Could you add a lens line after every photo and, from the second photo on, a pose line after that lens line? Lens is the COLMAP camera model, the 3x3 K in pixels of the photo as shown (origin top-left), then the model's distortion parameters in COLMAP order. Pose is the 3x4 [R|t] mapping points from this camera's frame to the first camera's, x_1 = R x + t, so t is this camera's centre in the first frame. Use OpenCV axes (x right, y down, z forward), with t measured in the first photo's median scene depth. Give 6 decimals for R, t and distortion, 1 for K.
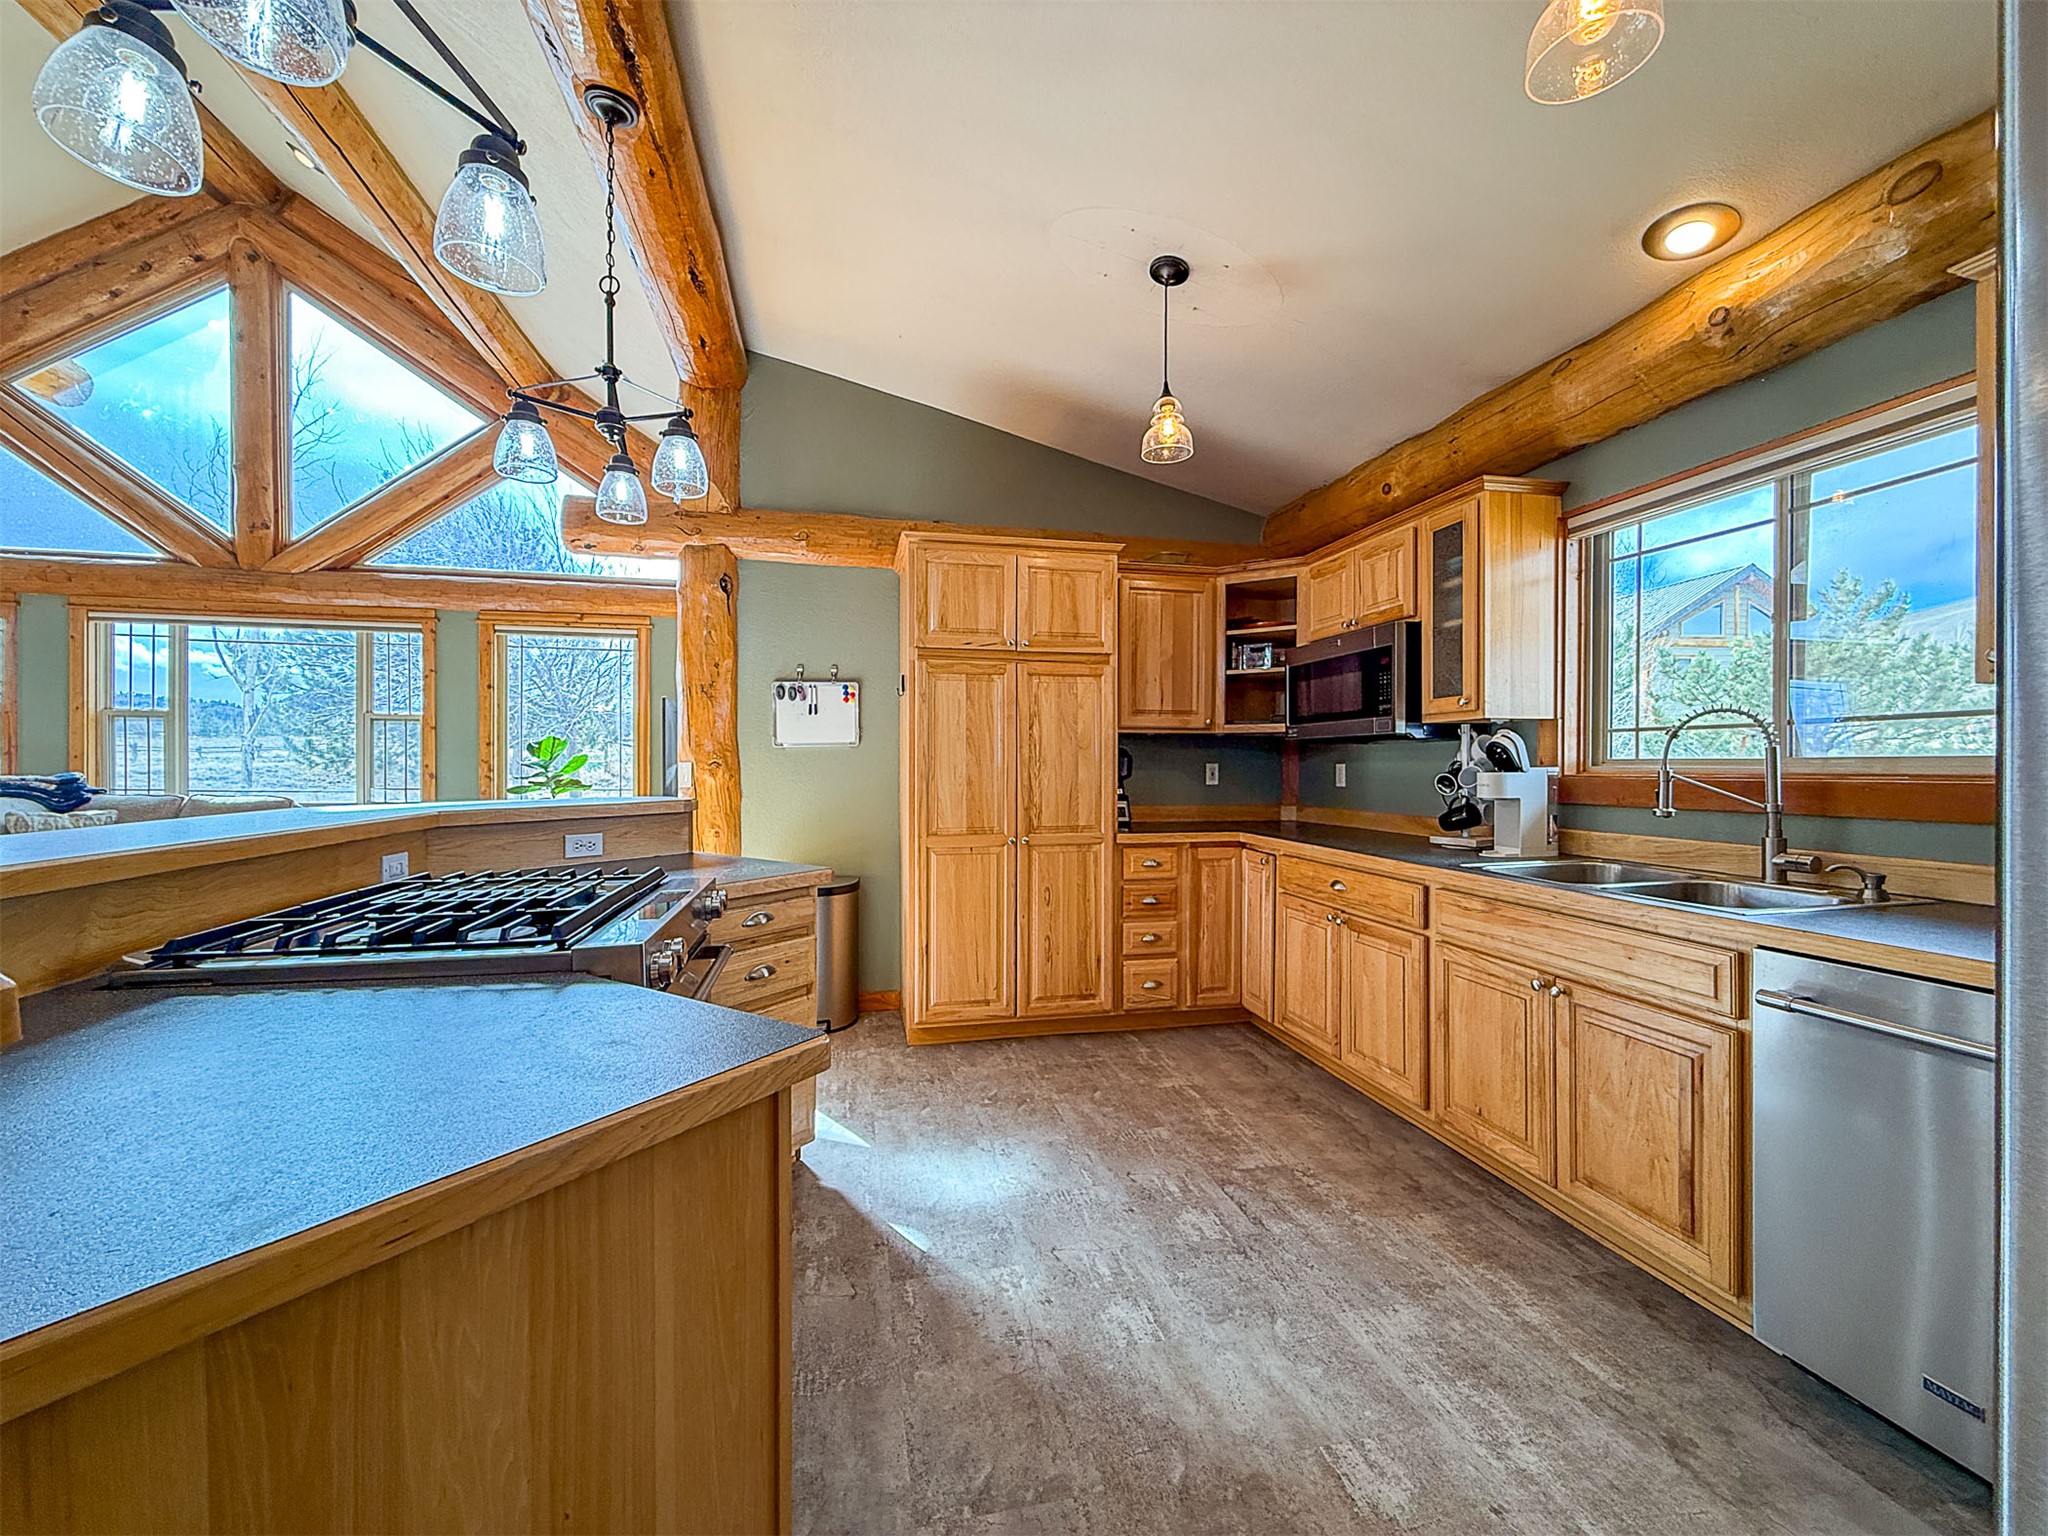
lens RADIAL K [[850.6, 0, 1033.8], [0, 850.6, 777.9], [0, 0, 1]] dist [-0.003638, 0.000138]
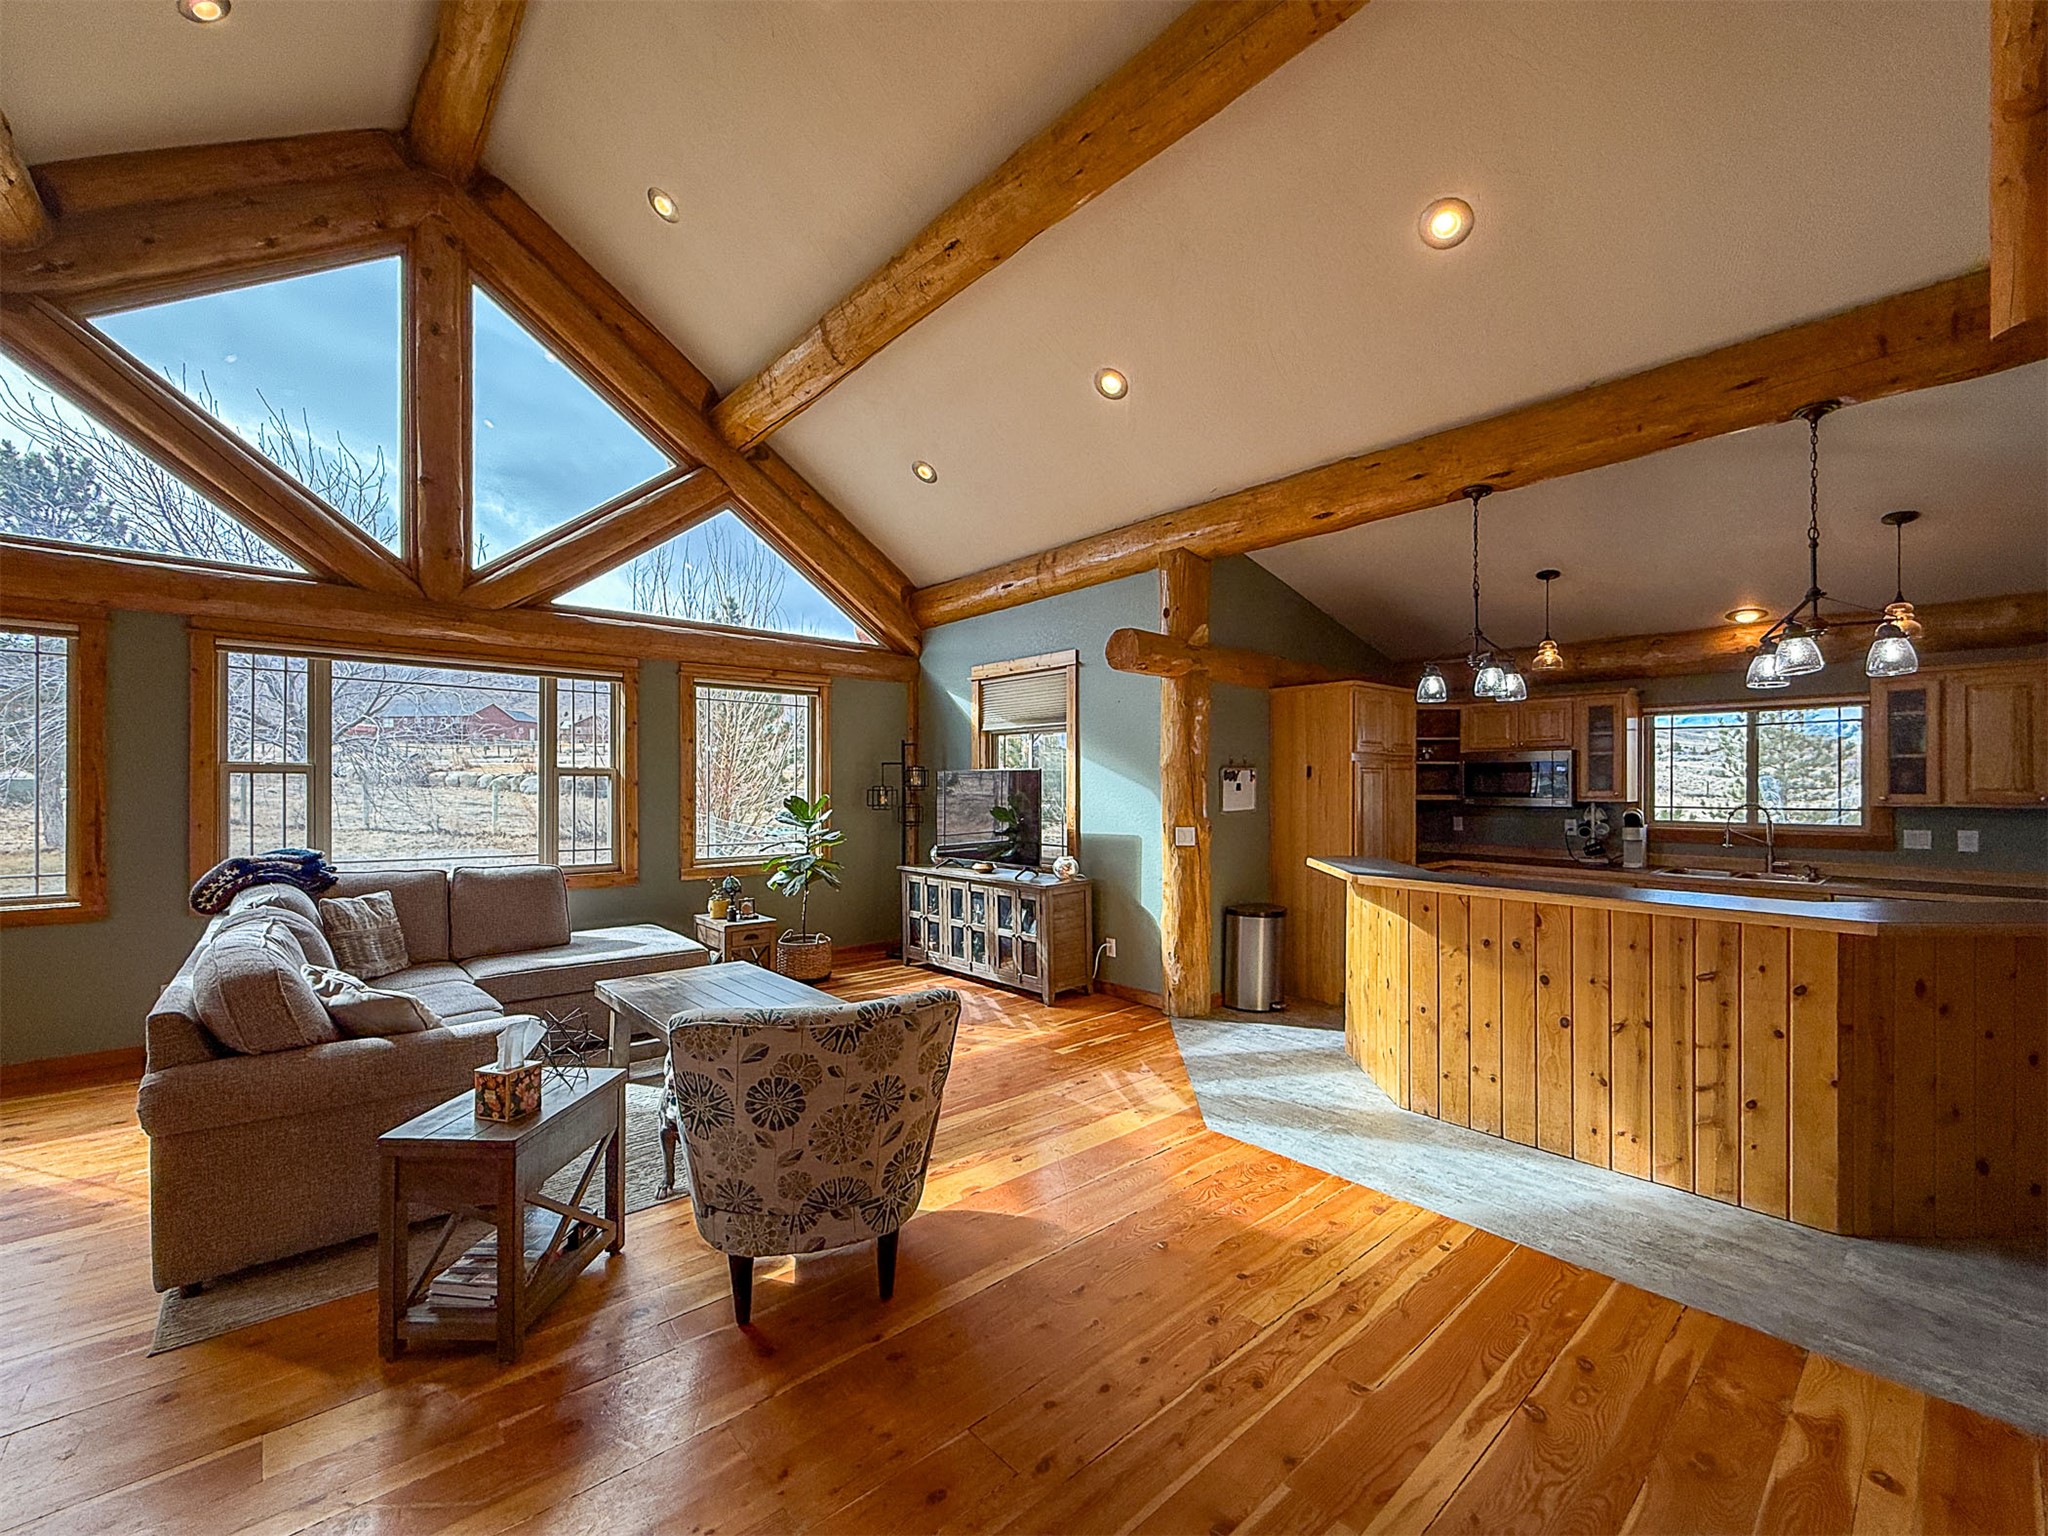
lens RADIAL K [[850.6, 0, 1060.4], [0, 850.6, 780.2], [0, 0, 1]] dist [-0.003638, 0.000138]
pose [[0.860414, -0.001340, 0.509594, -0.949025], [0.008139, 0.999905, -0.011113, -0.060030], [-0.509531, 0.013710, 0.860343, -0.054478]]
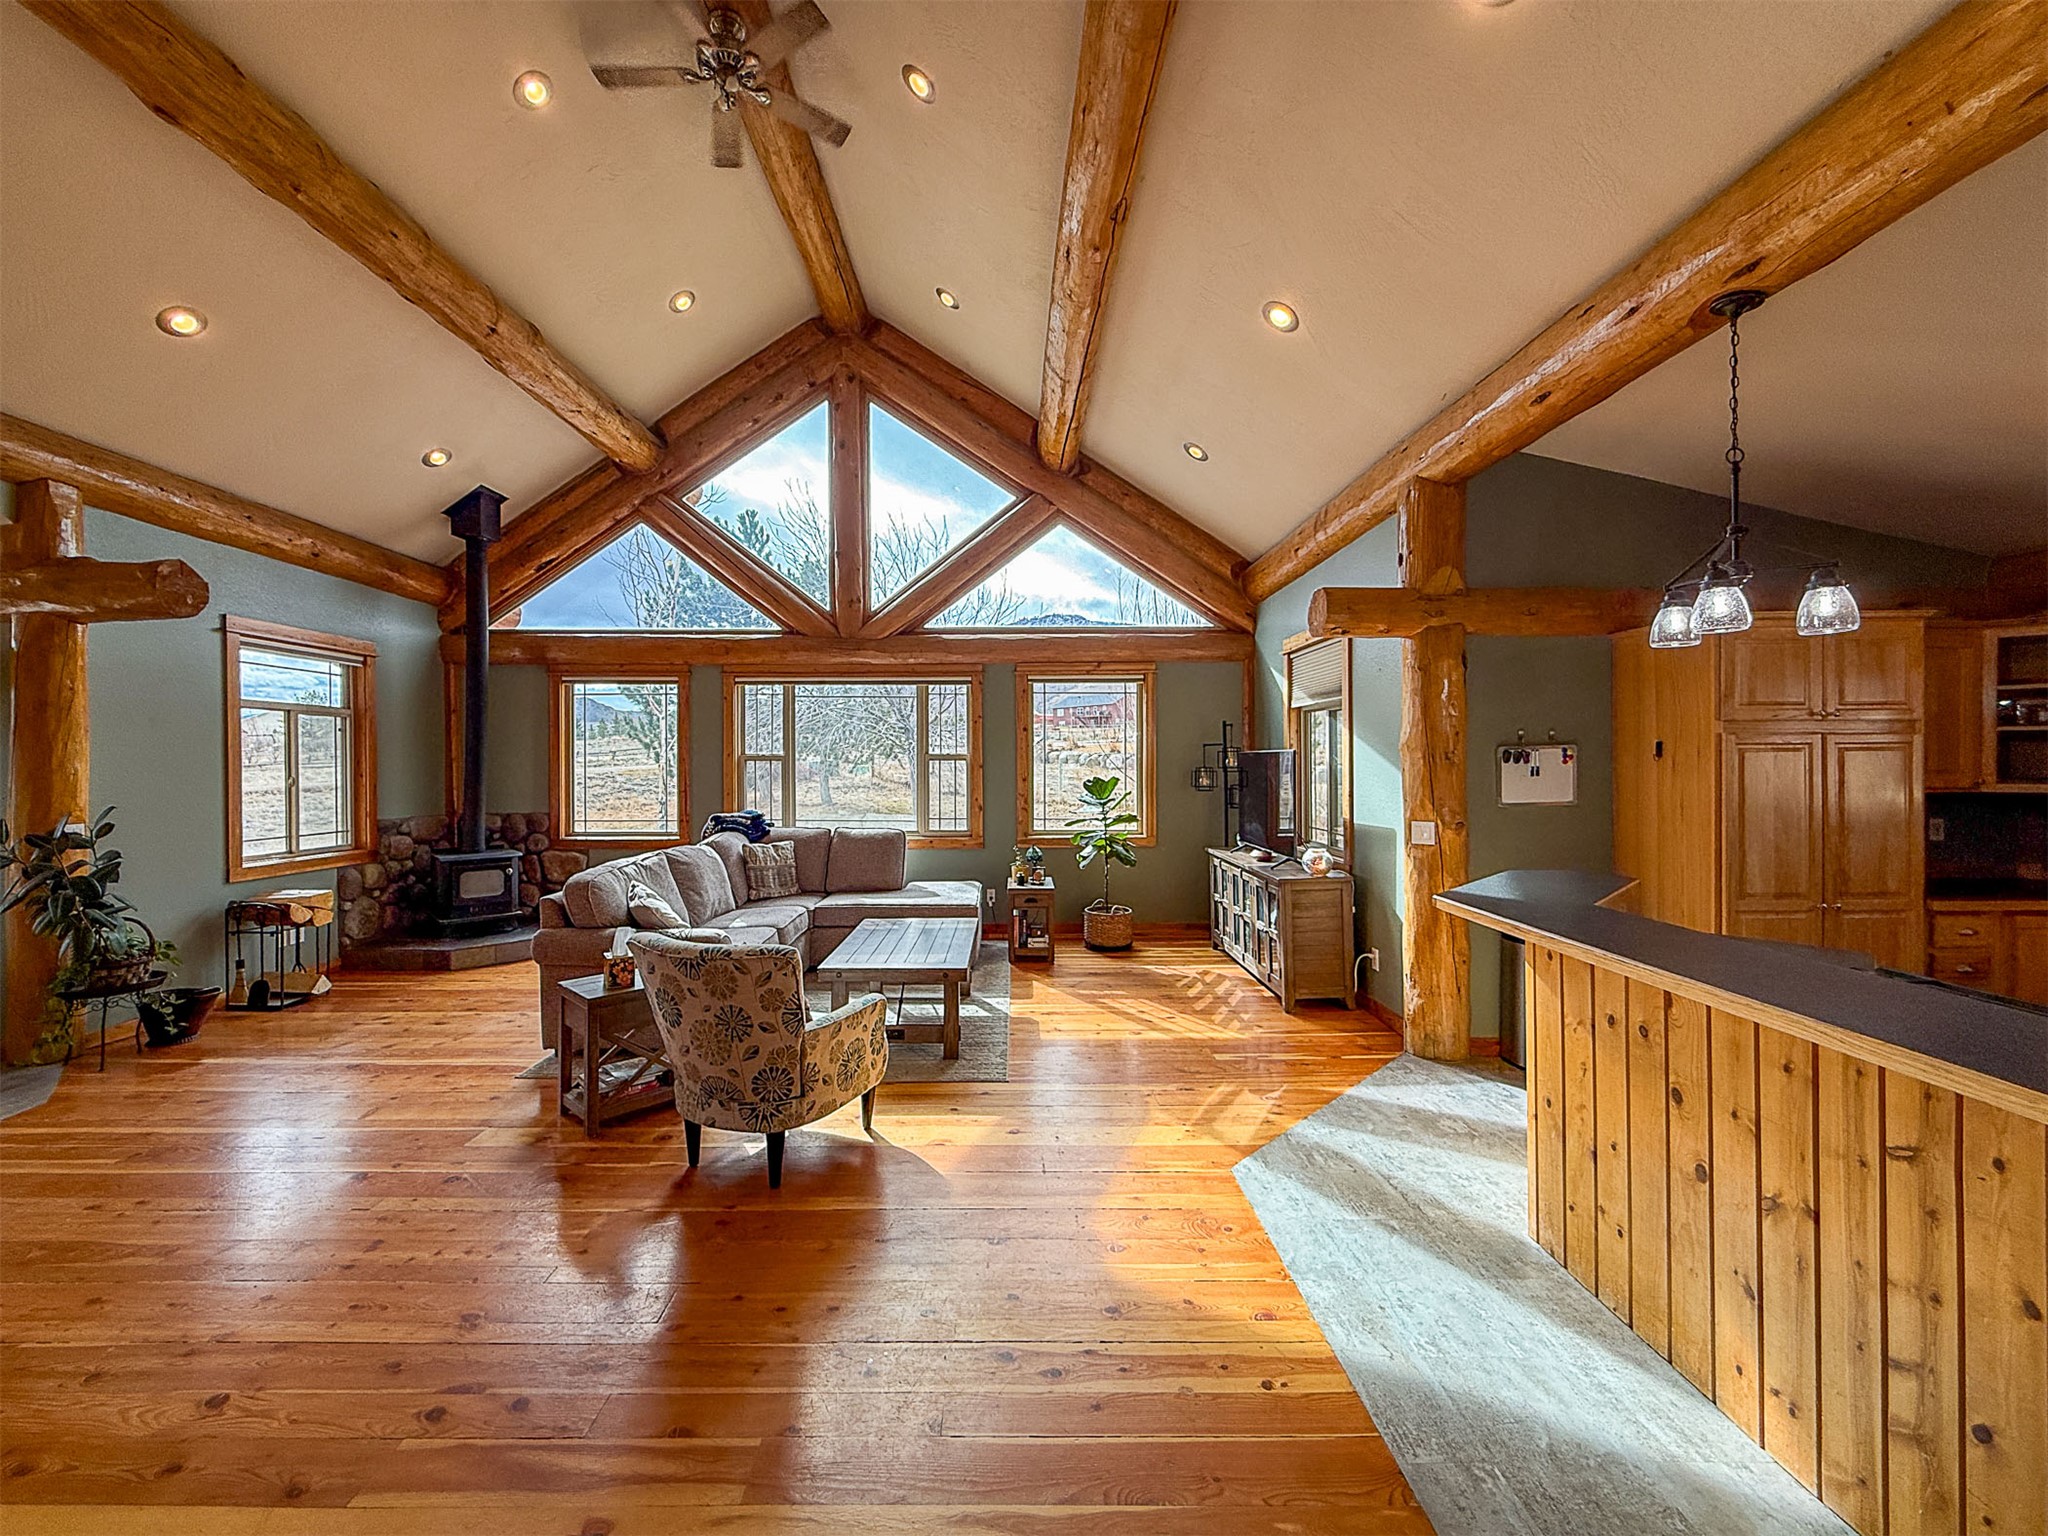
lens RADIAL K [[850.6, 0, 1010.2], [0, 850.6, 756.3], [0, 0, 1]] dist [-0.003638, 0.000138]
pose [[0.977997, -0.011197, -0.208320, -0.522822], [0.008348, 0.999859, -0.014553, -0.068390], [0.208453, 0.012494, 0.977953, -0.141258]]
